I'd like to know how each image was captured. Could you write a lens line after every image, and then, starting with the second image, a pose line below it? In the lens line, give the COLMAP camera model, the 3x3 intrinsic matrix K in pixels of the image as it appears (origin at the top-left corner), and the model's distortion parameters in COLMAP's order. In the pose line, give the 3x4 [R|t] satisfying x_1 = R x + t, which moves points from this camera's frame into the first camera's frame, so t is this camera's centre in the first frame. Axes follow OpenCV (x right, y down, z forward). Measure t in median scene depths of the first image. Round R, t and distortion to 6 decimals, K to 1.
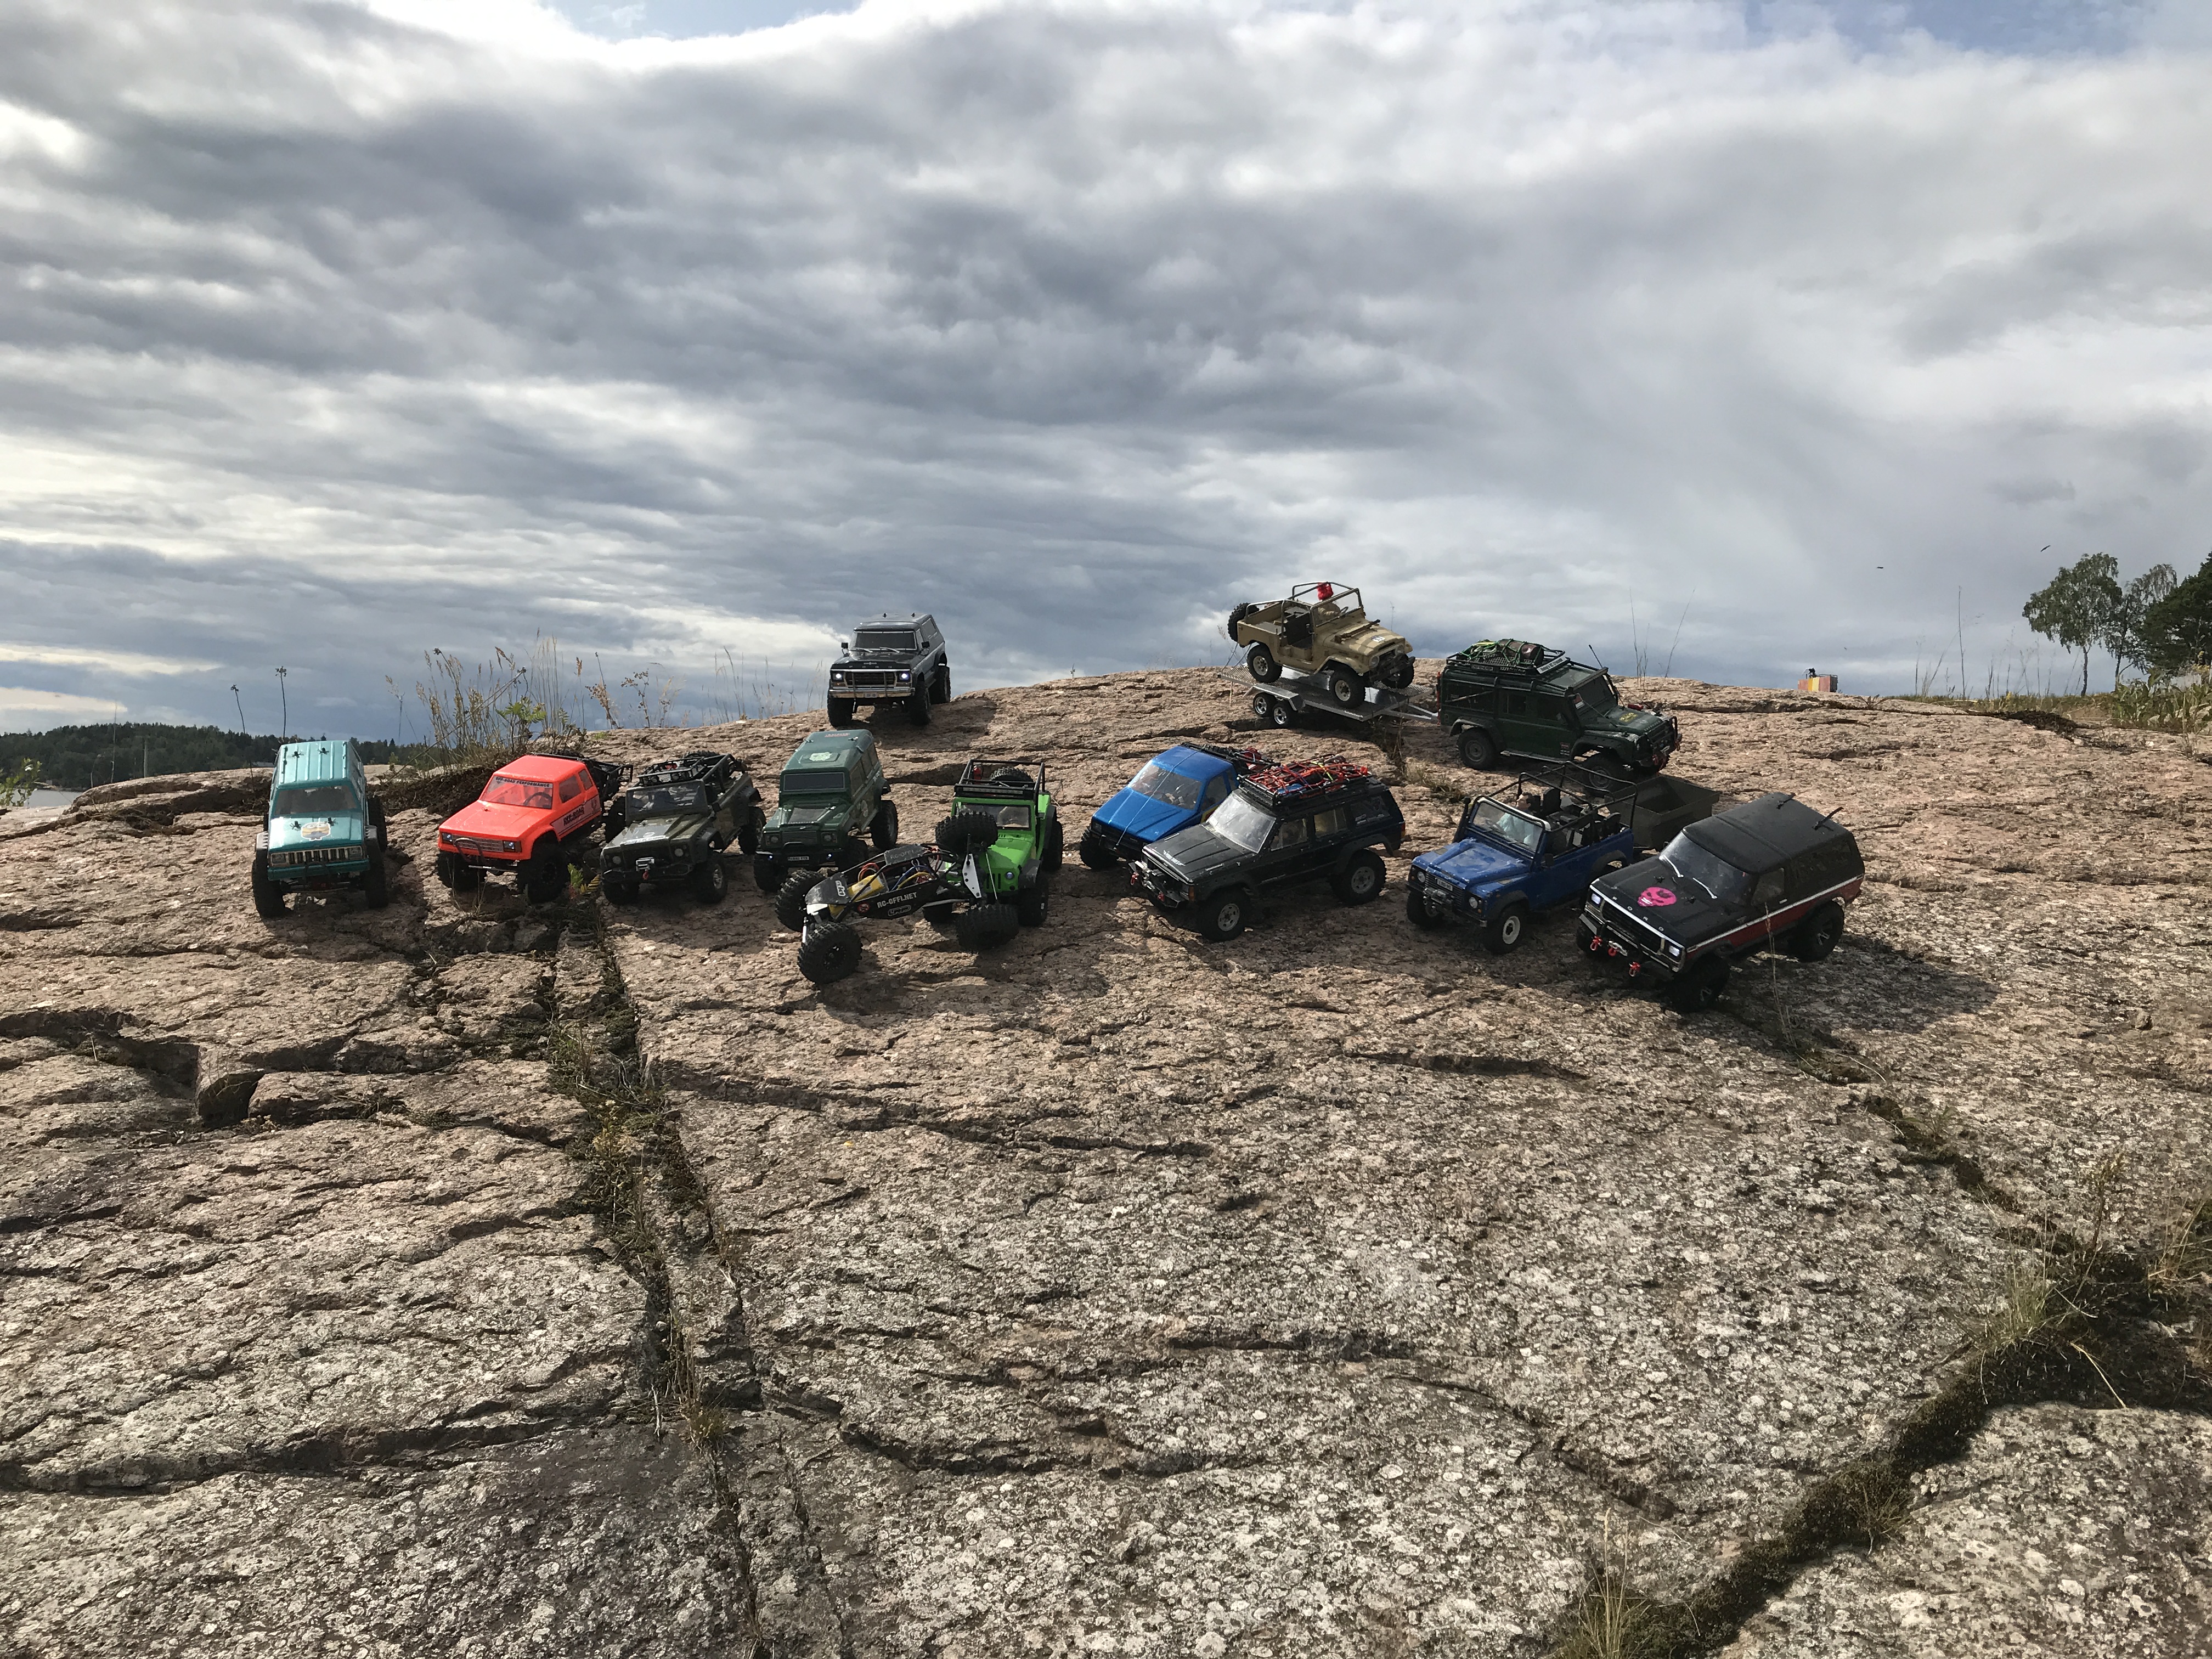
lens RADIAL K [[1800.3, 0, 1106.0], [0, 1800.3, 829.5], [0, 0, 1]] dist [0.037799, 0.009156]
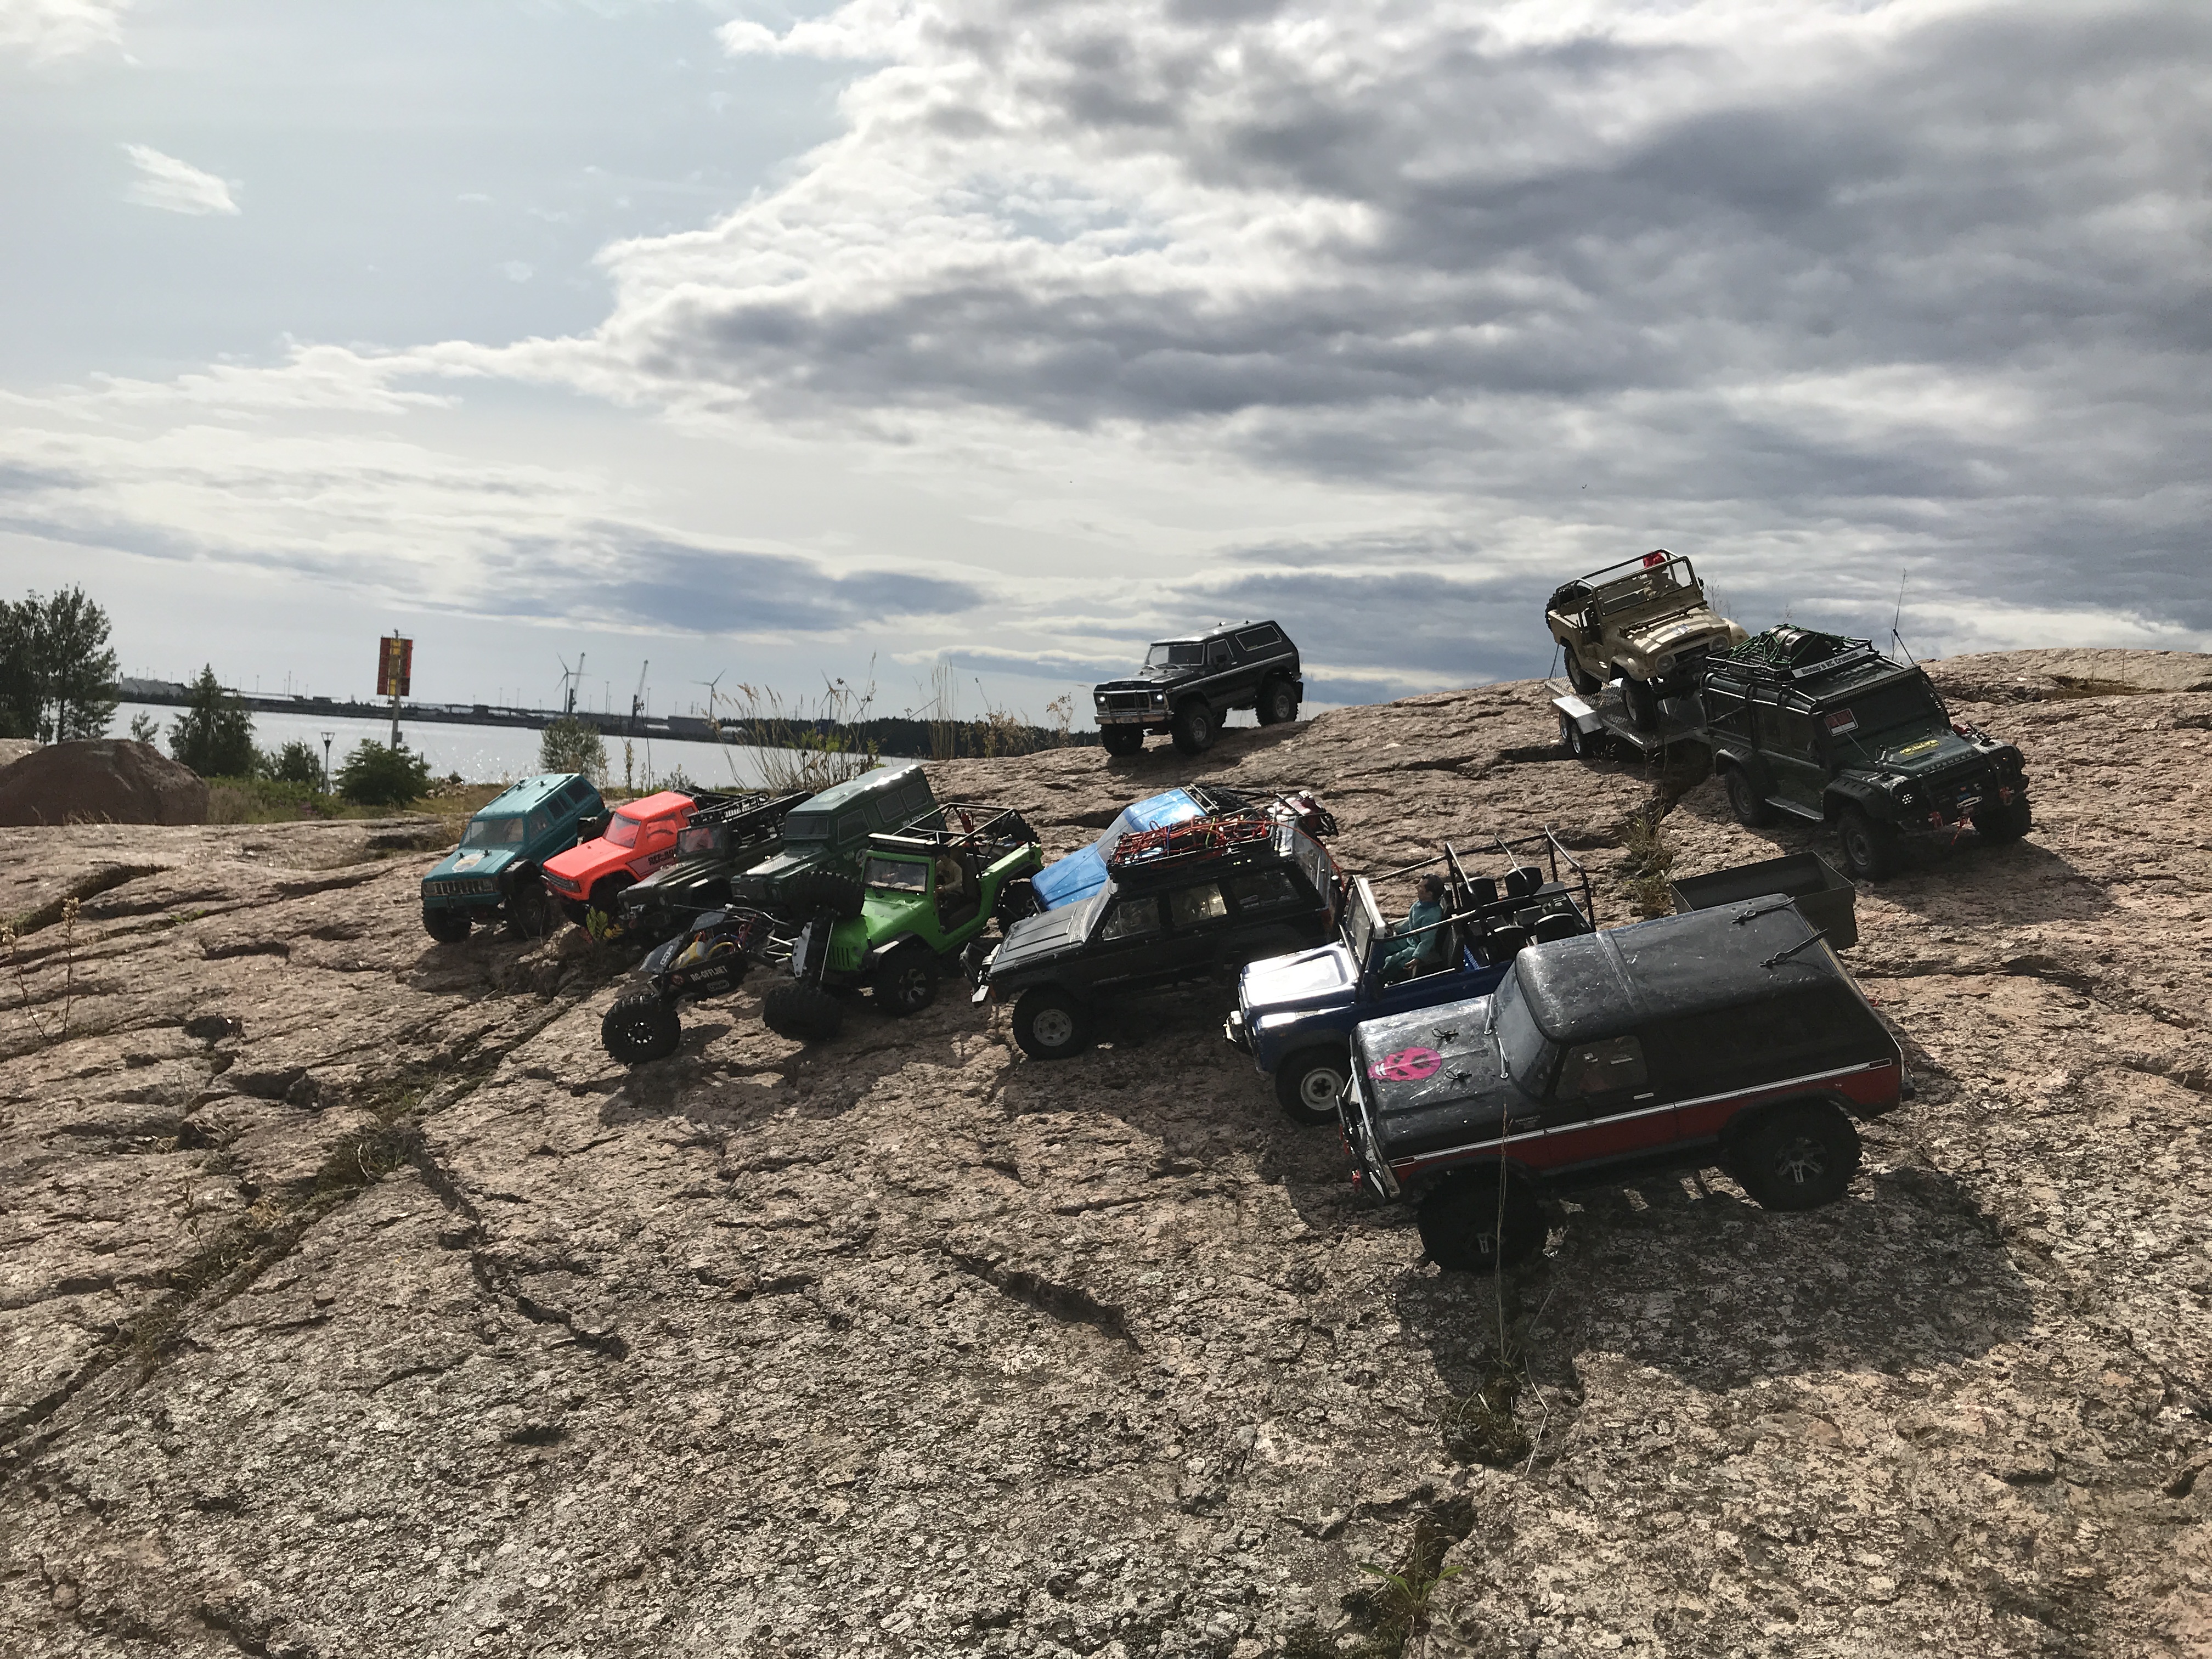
lens RADIAL K [[1846.5, 0, 1106.0], [0, 1846.5, 829.5], [0, 0, 1]] dist [-0.008055, 0.010413]
pose [[0.794573, 0.025528, -0.606631, 0.634523], [-0.028552, 0.999581, 0.004667, -0.042510], [0.606497, 0.013612, 0.794970, 0.495708]]
